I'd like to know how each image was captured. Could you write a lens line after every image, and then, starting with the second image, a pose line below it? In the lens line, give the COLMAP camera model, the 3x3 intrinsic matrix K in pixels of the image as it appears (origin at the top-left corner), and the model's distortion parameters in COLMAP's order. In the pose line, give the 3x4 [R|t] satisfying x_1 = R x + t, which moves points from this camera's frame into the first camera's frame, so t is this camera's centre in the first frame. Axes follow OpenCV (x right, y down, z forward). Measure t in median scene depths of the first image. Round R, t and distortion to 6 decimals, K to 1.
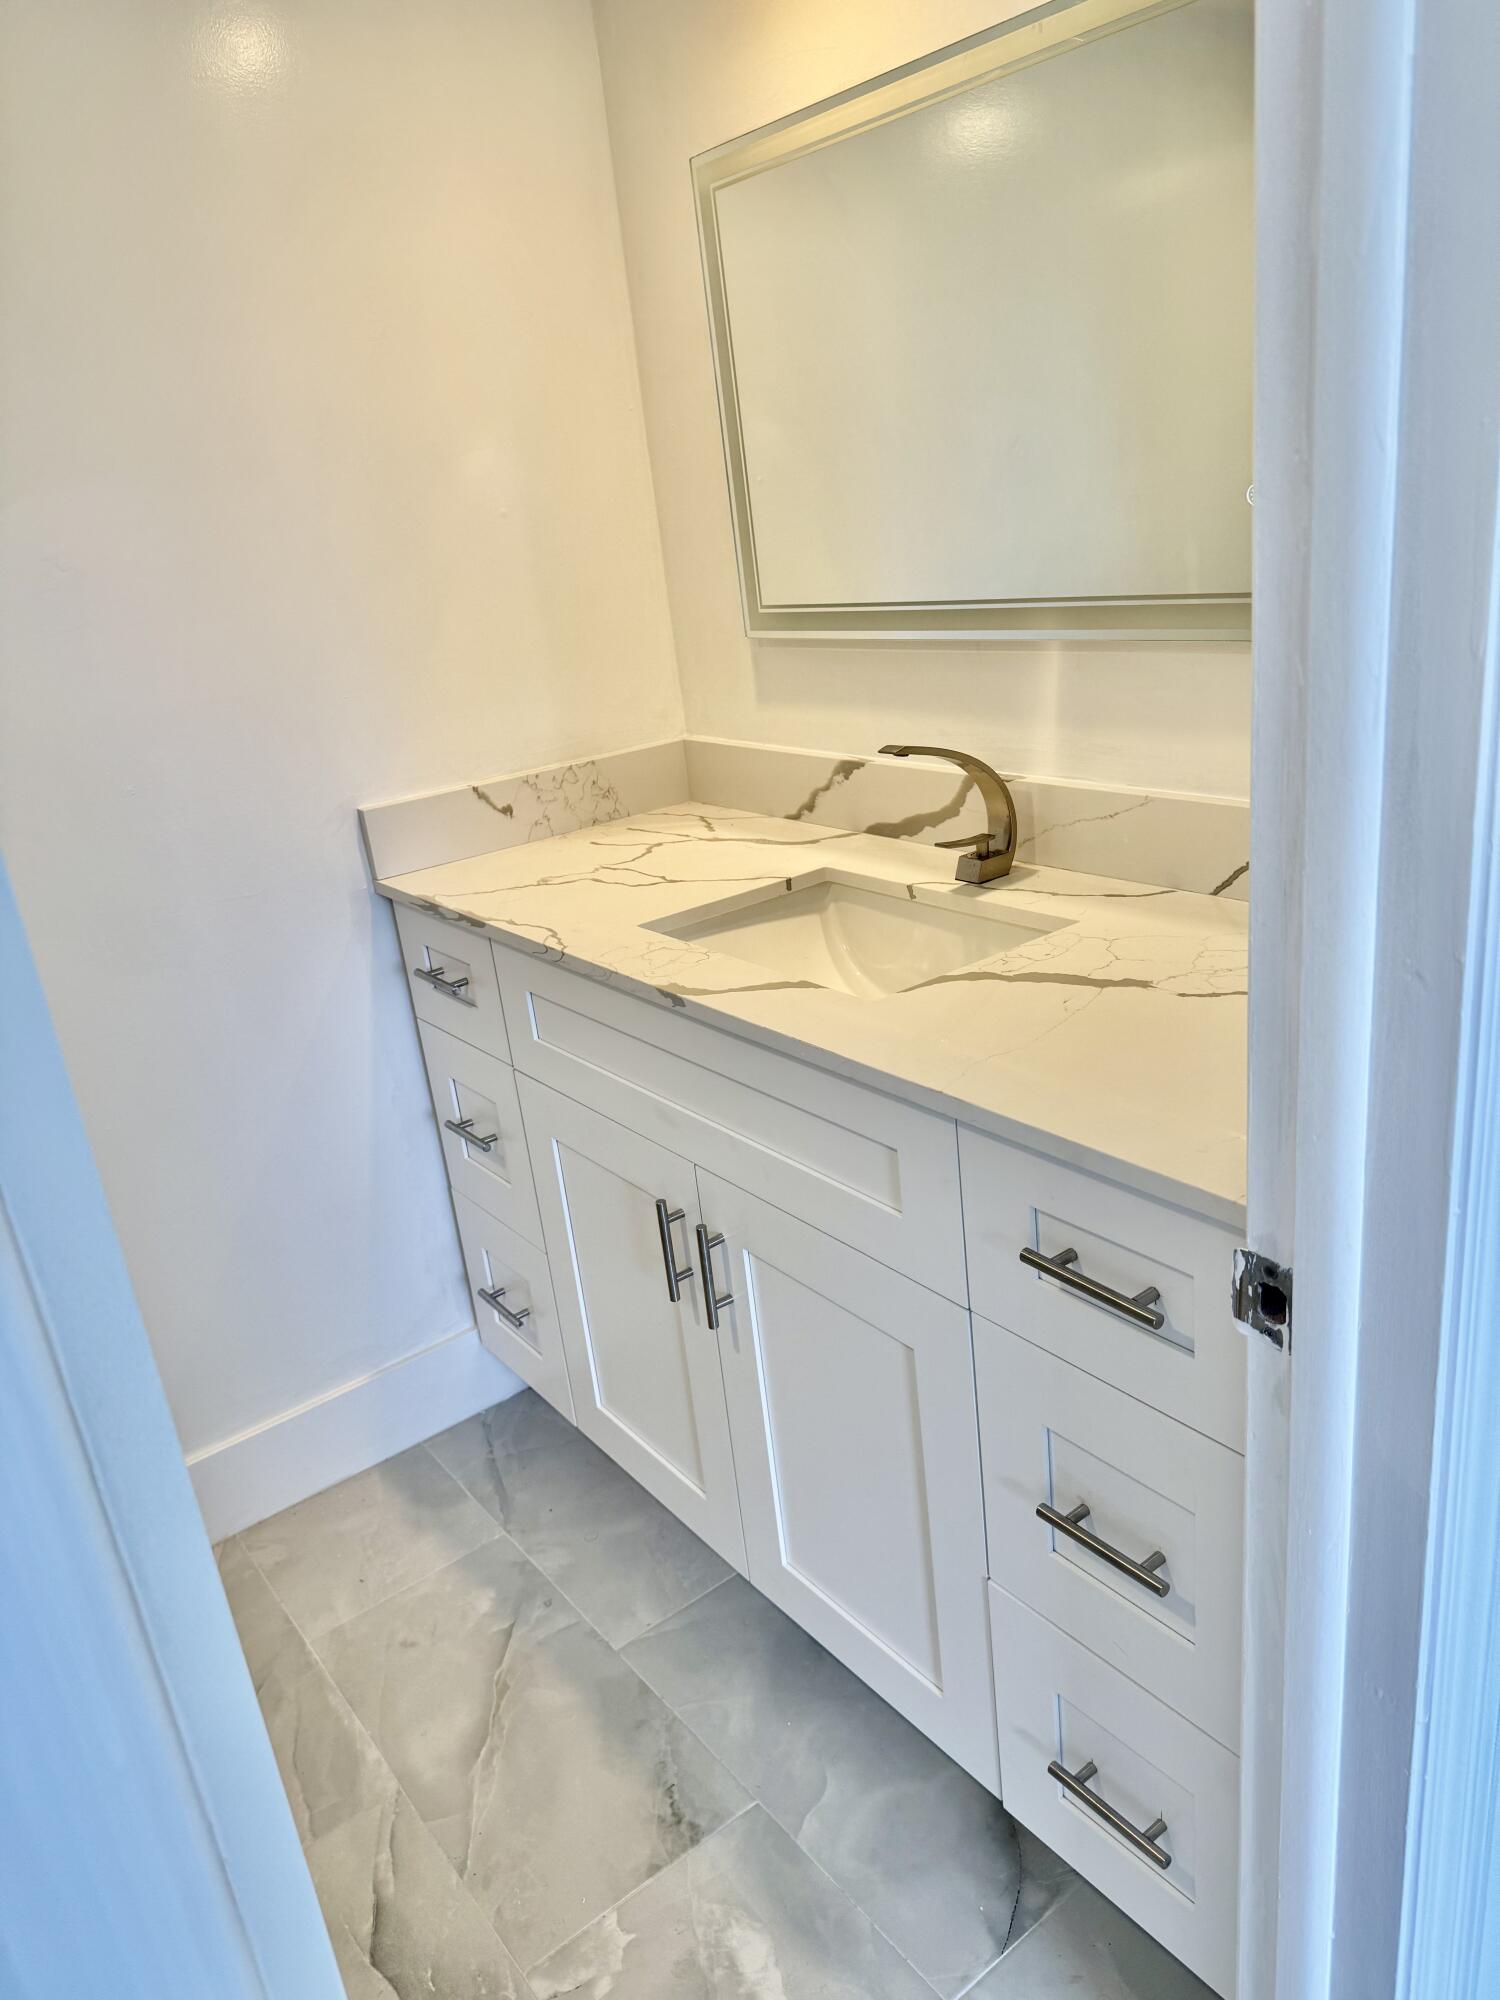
lens RADIAL K [[1390.5, 0, 757.9], [0, 1390.5, 991.3], [0, 0, 1]] dist [0.110321, -0.149577]
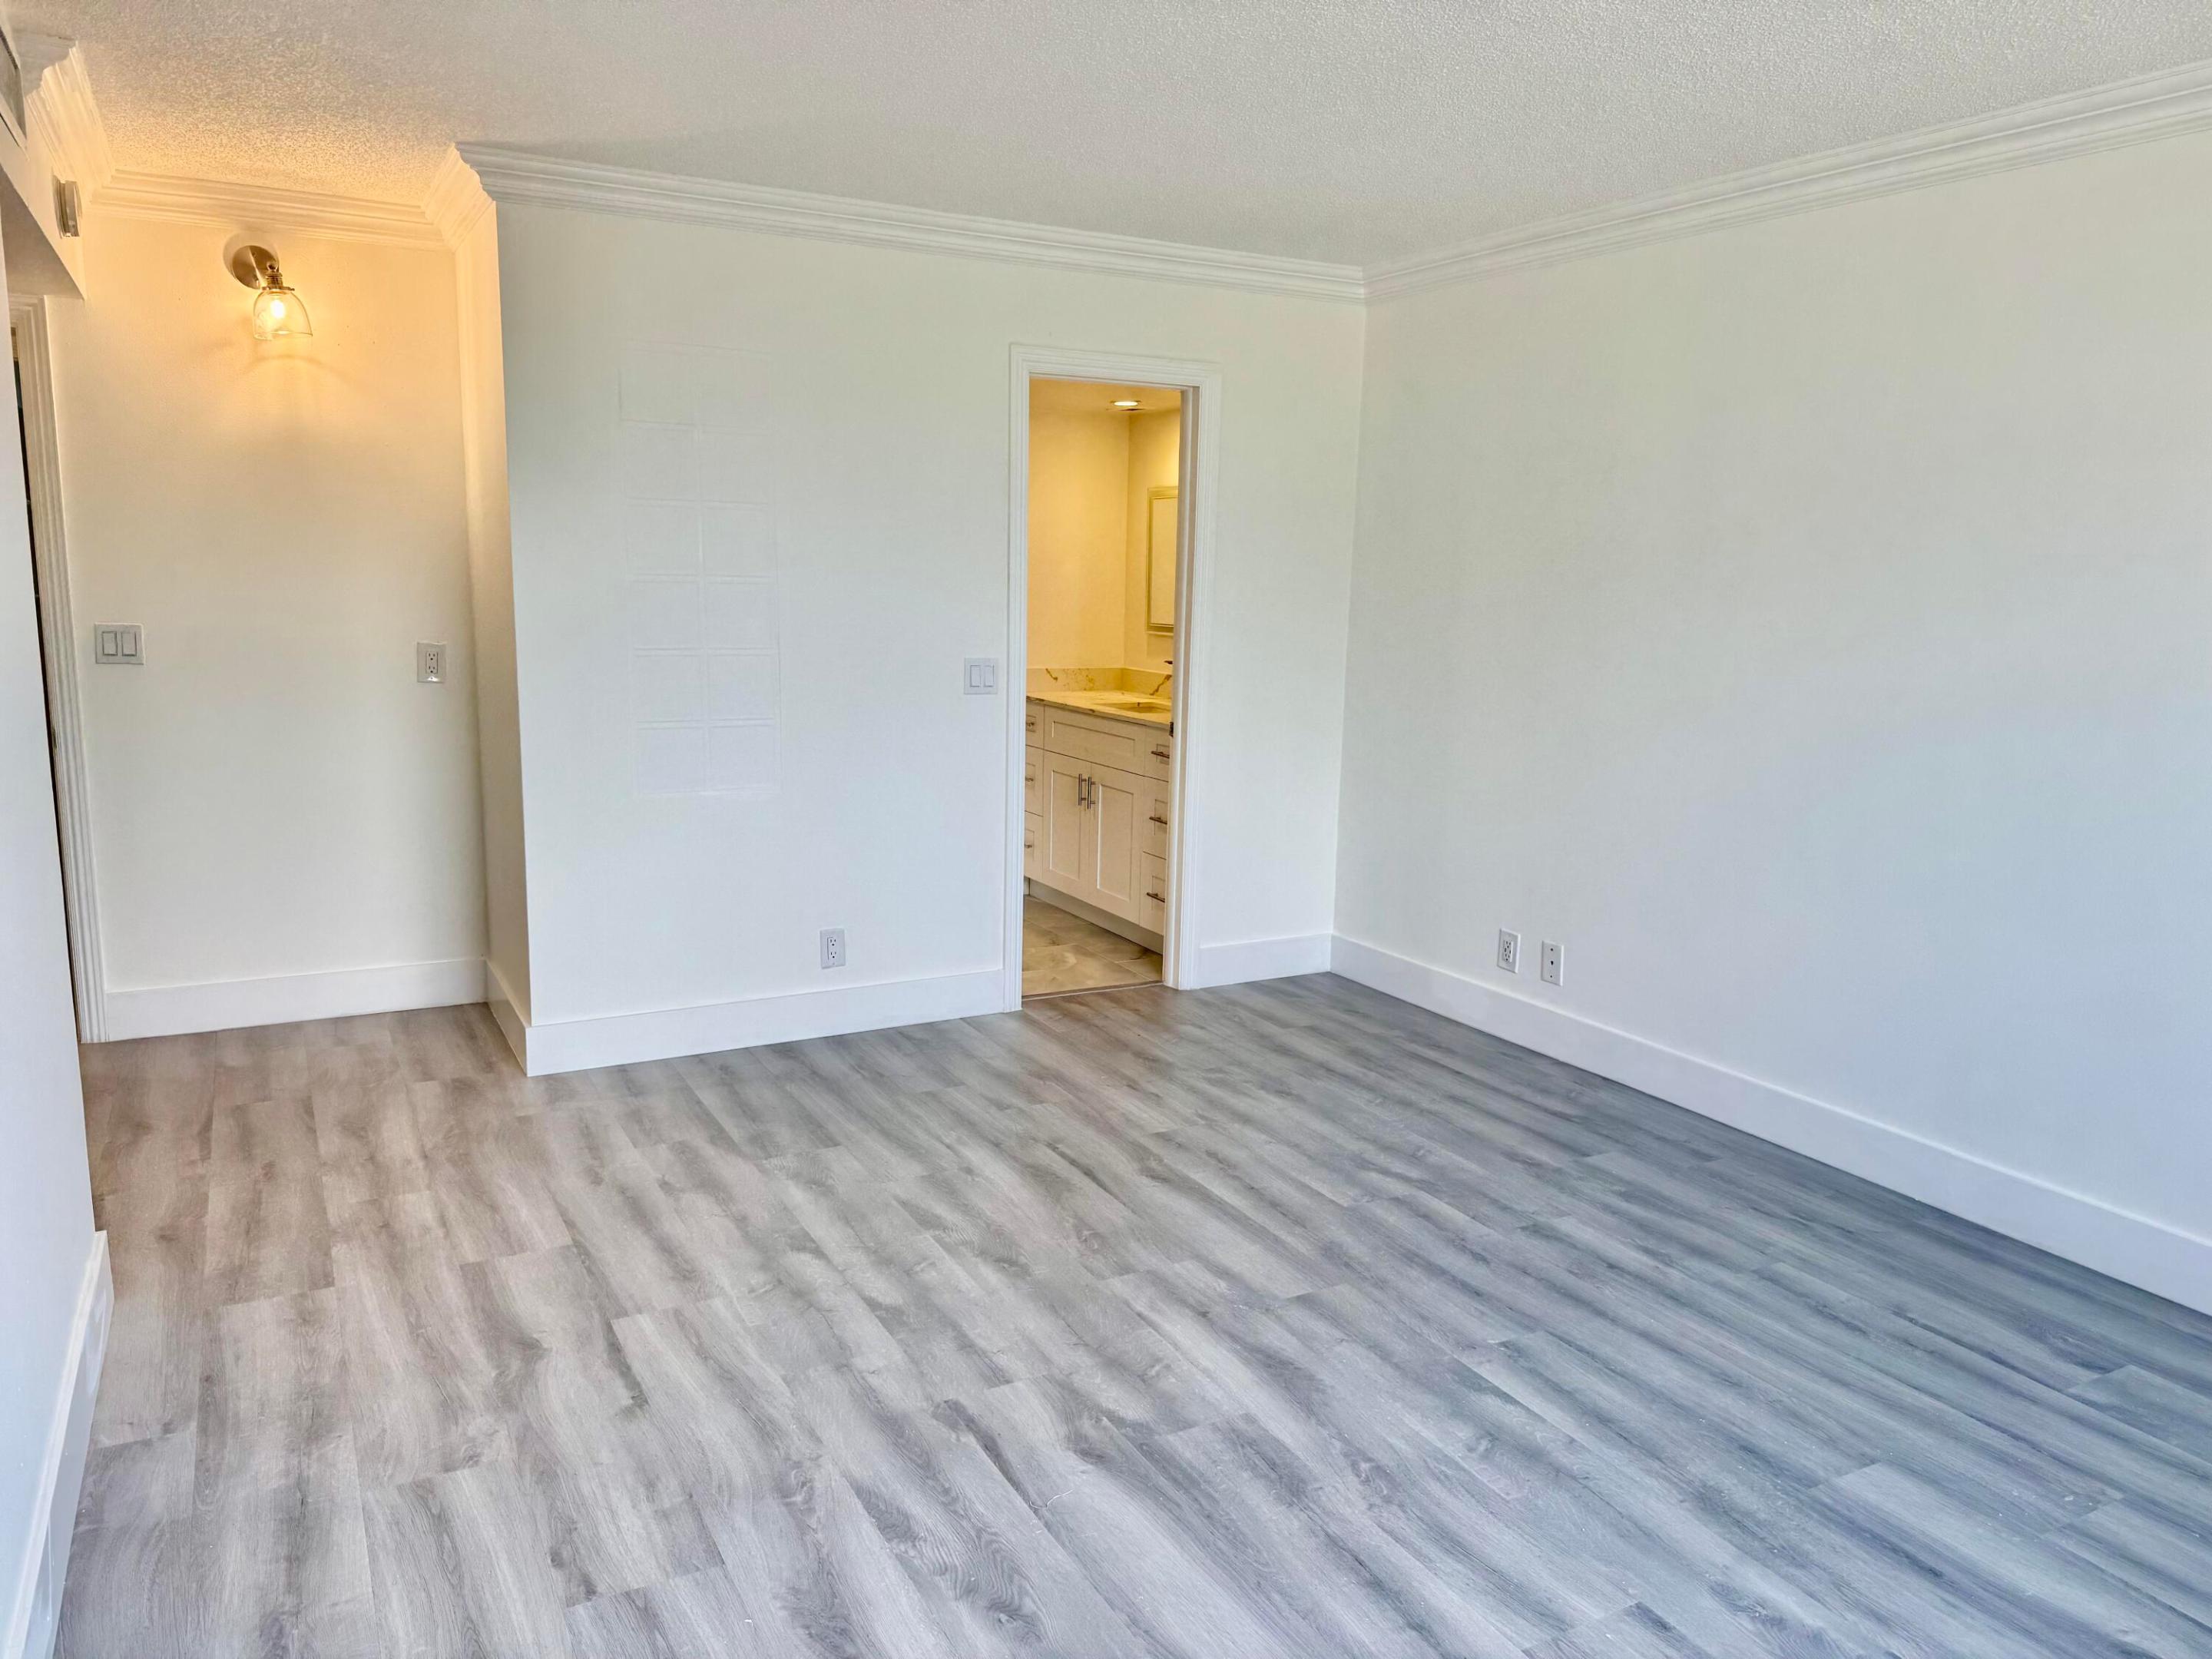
lens RADIAL K [[1537.9, 0, 1098.6], [0, 1537.9, 825.3], [0, 0, 1]] dist [0.110321, -0.149577]
pose [[0.978167, 0.149939, -0.143904, 0.458526], [-0.171990, 0.972742, -0.155542, 0.719546], [0.116659, 0.176896, 0.977291, -2.292960]]
